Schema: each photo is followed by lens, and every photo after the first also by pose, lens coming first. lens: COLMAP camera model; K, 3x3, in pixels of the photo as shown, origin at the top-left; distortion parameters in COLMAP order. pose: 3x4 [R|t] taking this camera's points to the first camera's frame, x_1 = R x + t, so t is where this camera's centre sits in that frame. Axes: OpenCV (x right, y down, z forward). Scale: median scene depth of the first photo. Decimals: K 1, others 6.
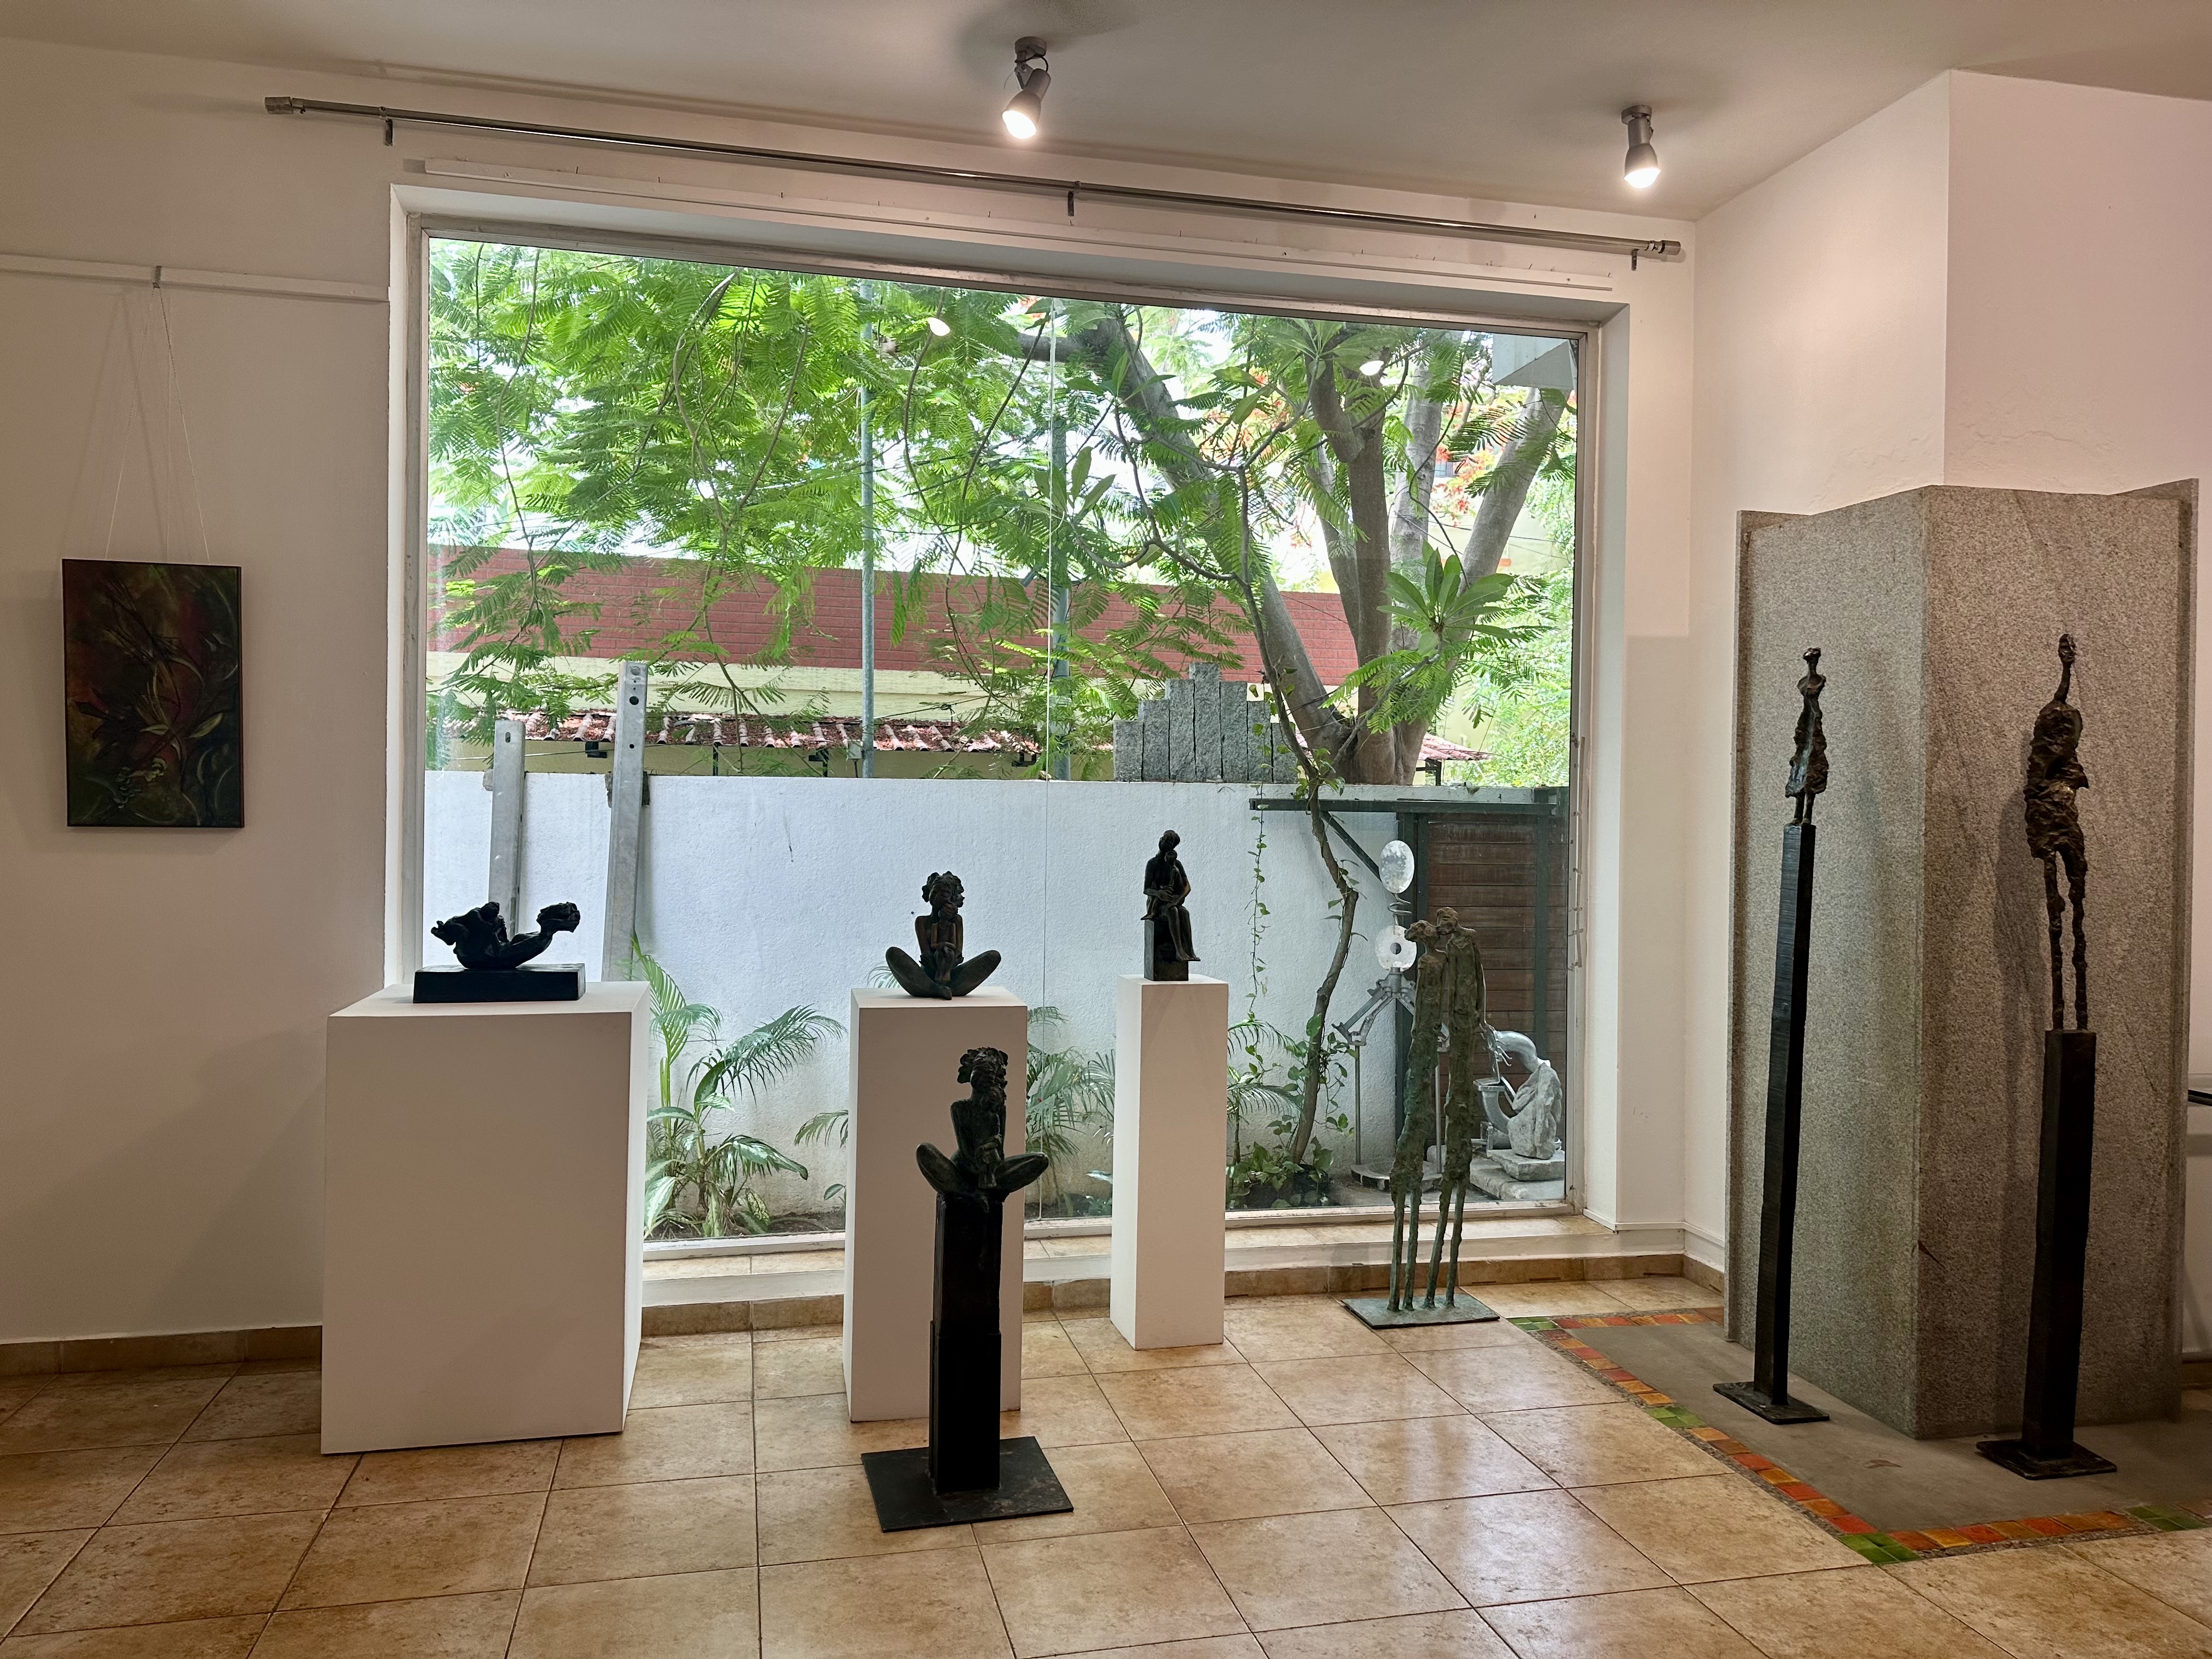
lens RADIAL K [[1540.8, 0, 1122.7], [0, 1540.8, 826.3], [0, 0, 1]] dist [0.054668, -0.061088]
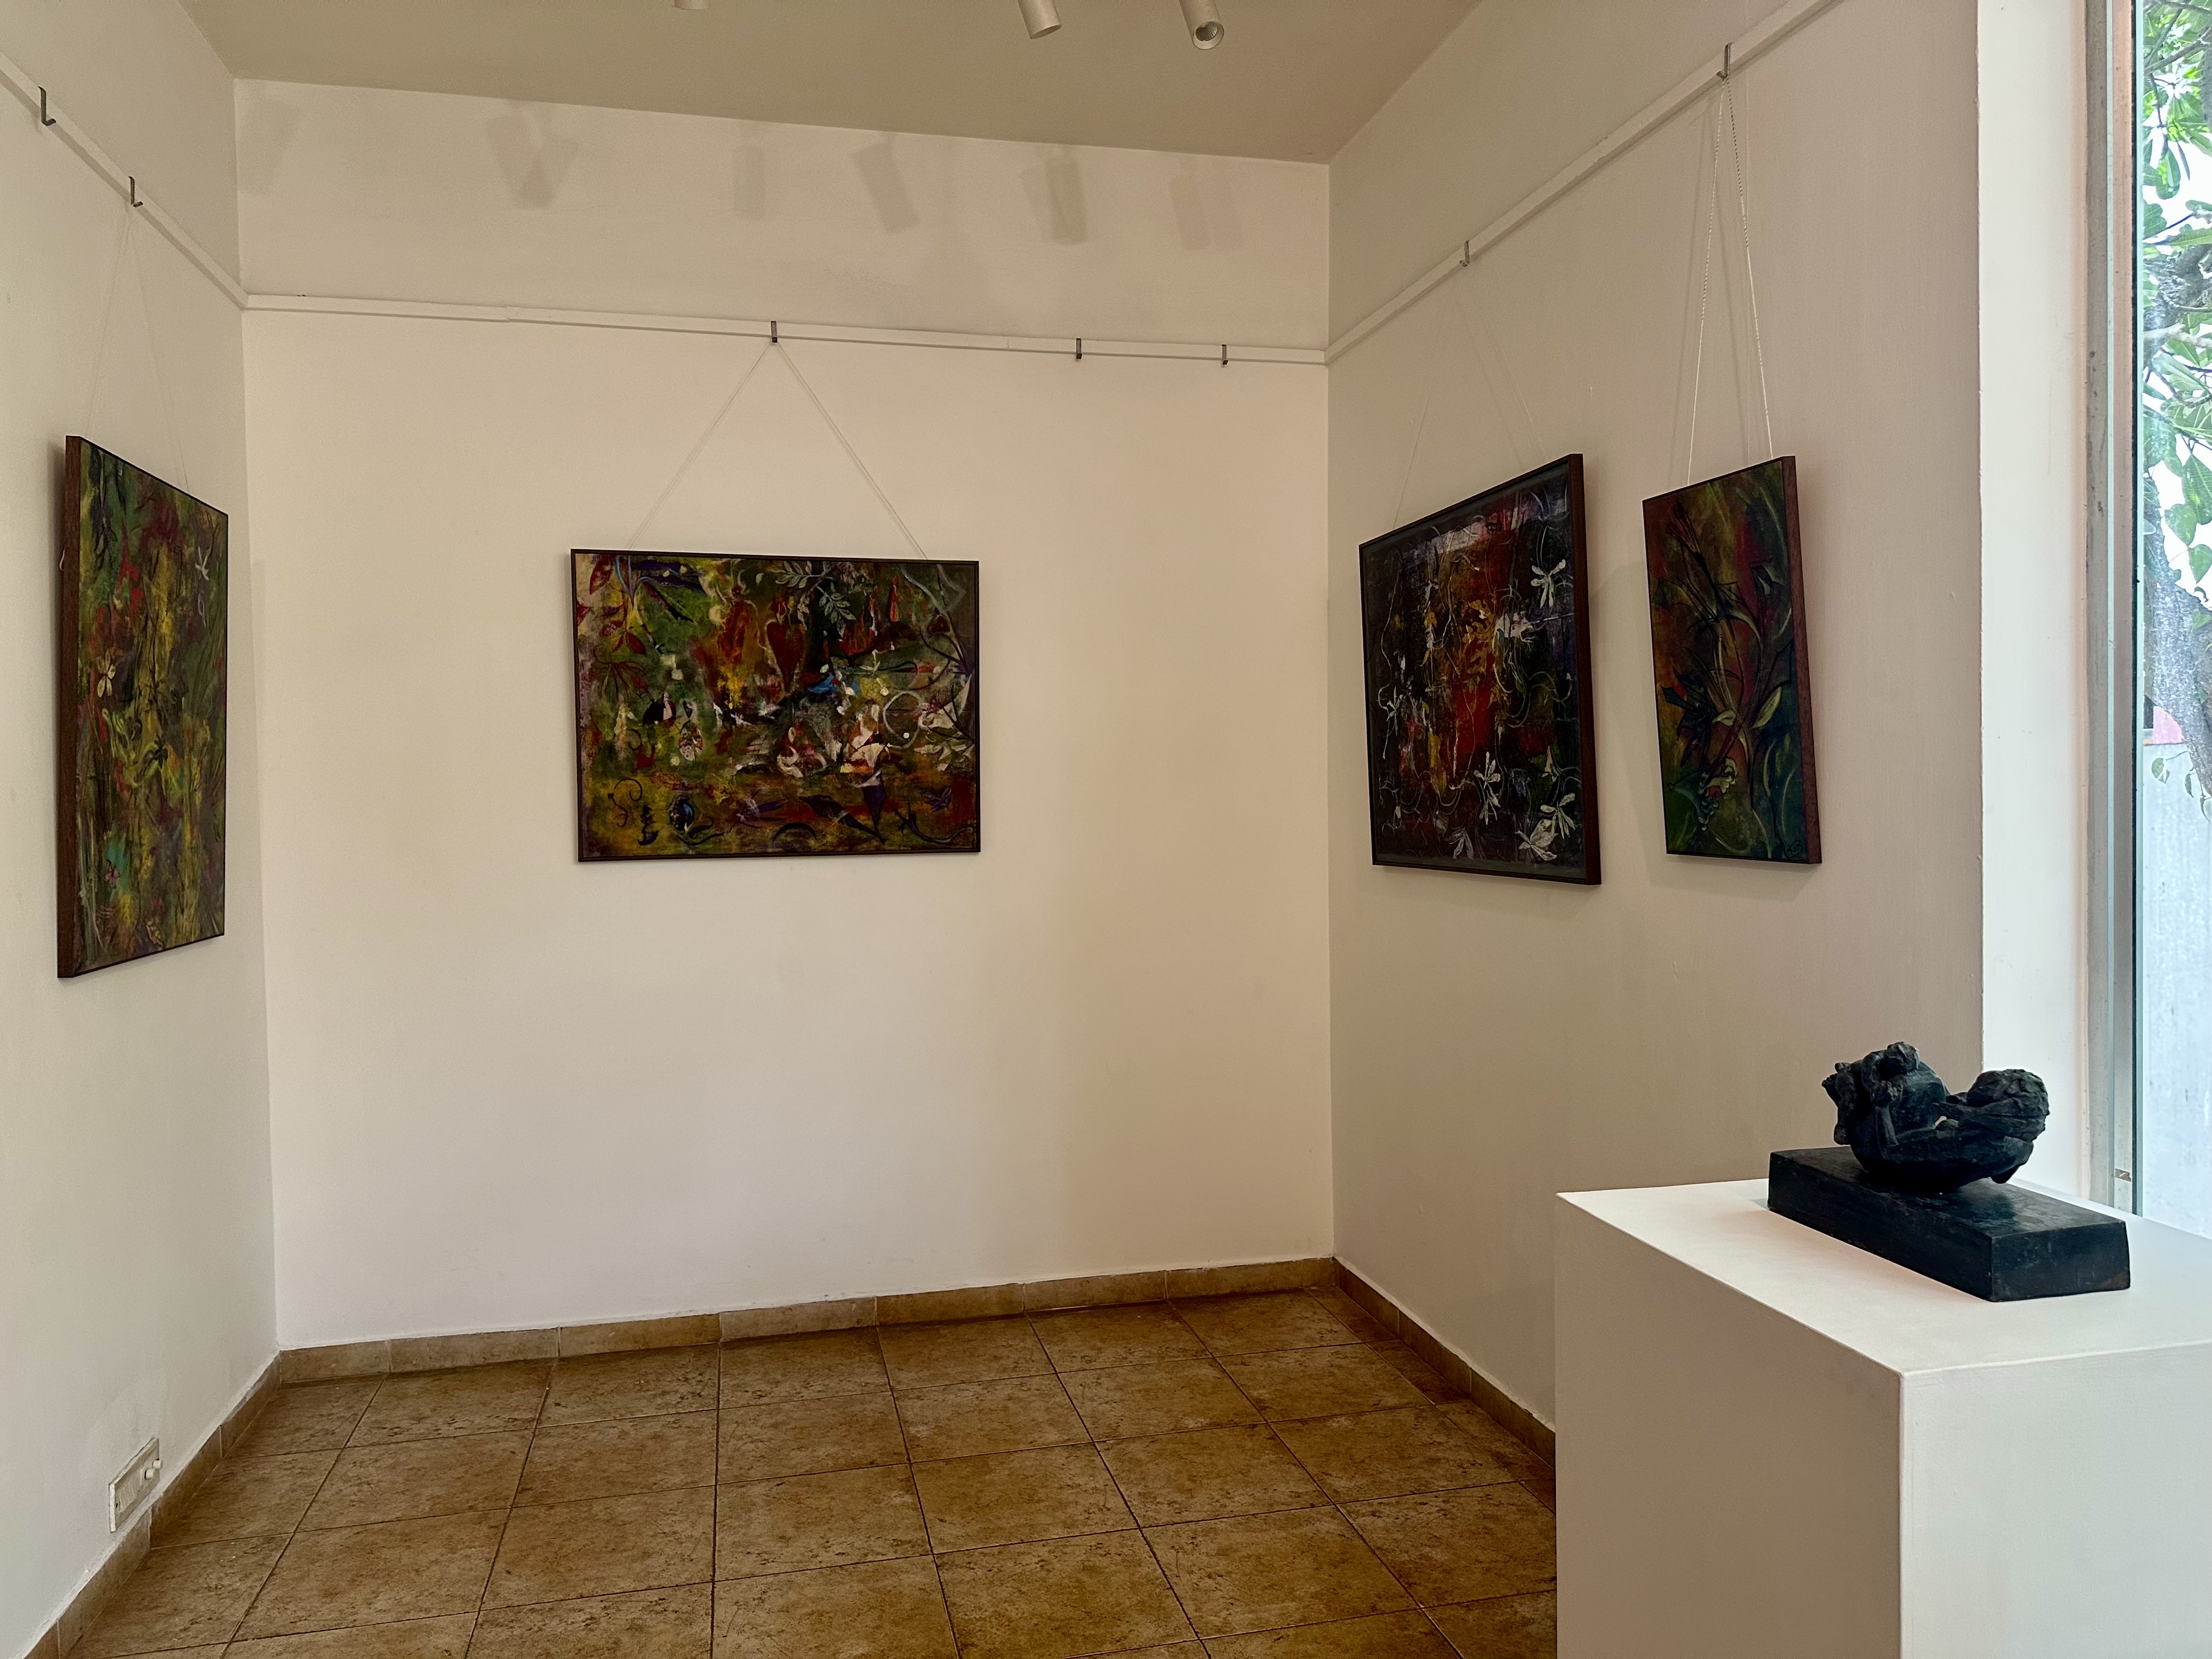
lens RADIAL K [[1540.8, 0, 1088.1], [0, 1540.8, 809.4], [0, 0, 1]] dist [0.054668, -0.061088]
pose [[-0.001382, 0.005131, -0.999986, 0.073823], [0.002123, 0.999985, 0.005128, -0.025663], [0.999997, -0.002116, -0.001393, 0.717159]]
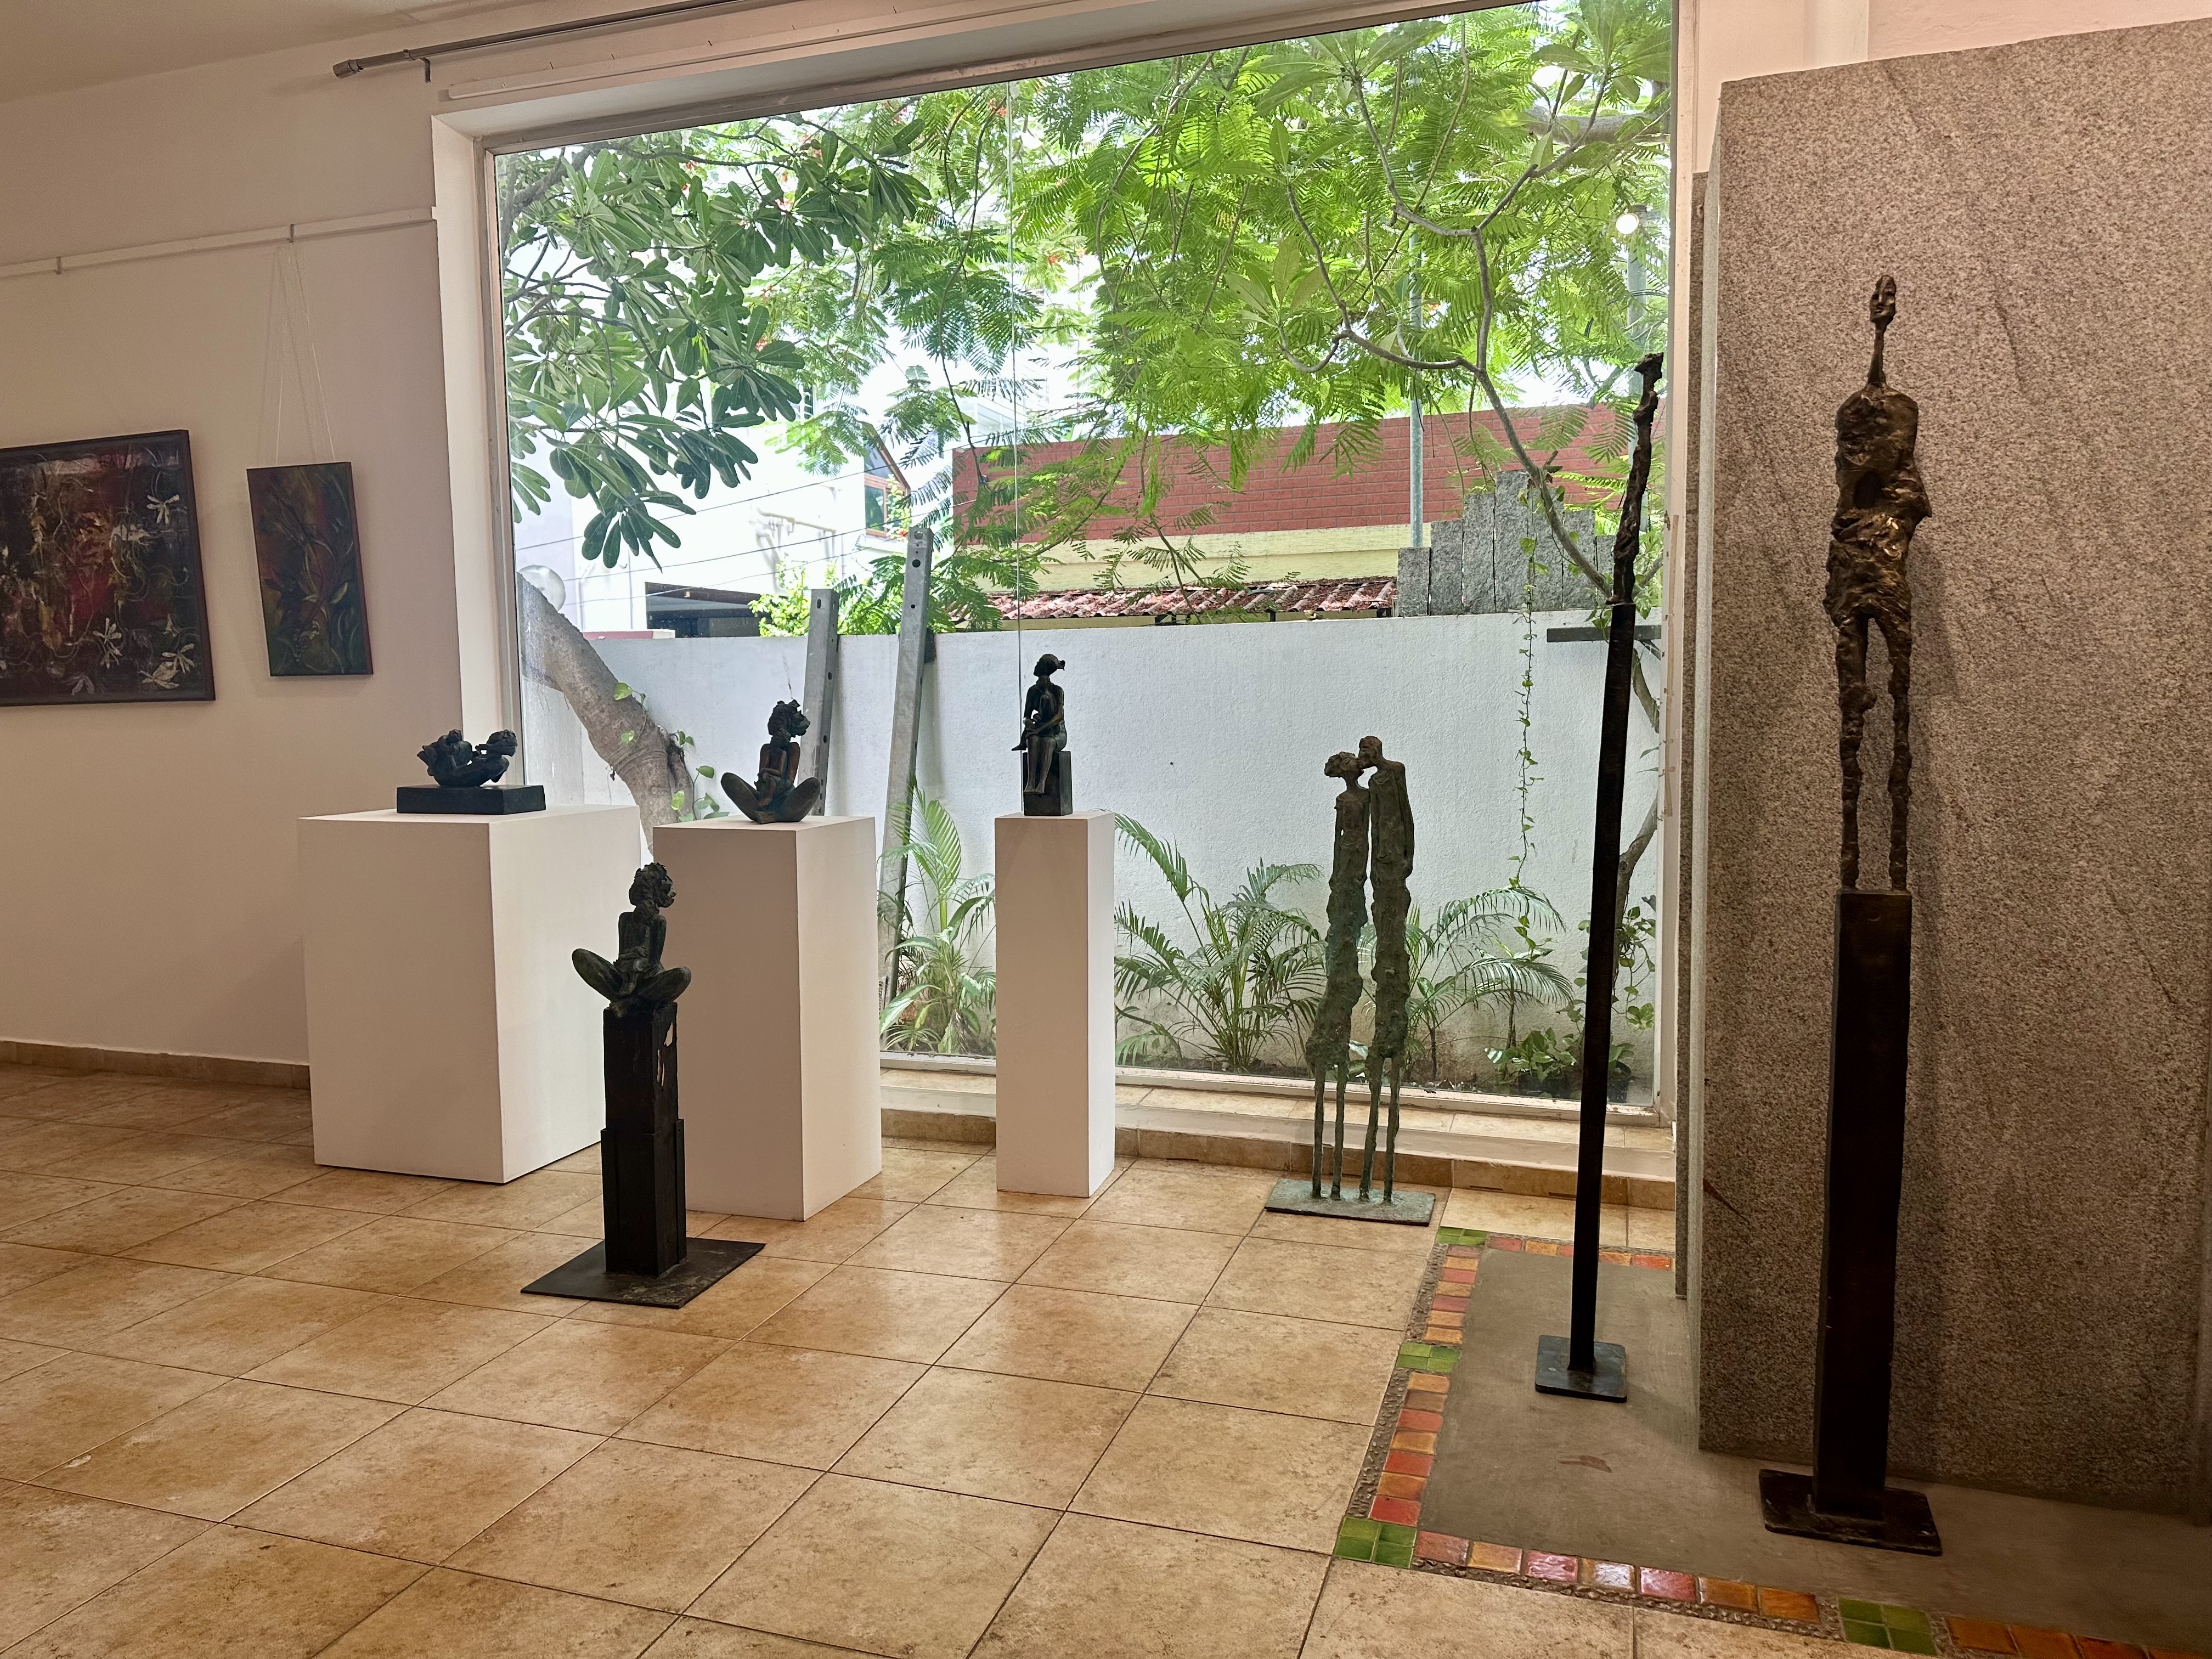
lens RADIAL K [[1540.8, 0, 1085.1], [0, 1540.8, 824.6], [0, 0, 1]] dist [0.054668, -0.061088]
pose [[0.851988, 0.020814, -0.523148, 0.588442], [0.019503, 0.997254, 0.071440, 0.043755], [0.523199, -0.071069, 0.849242, 0.237708]]
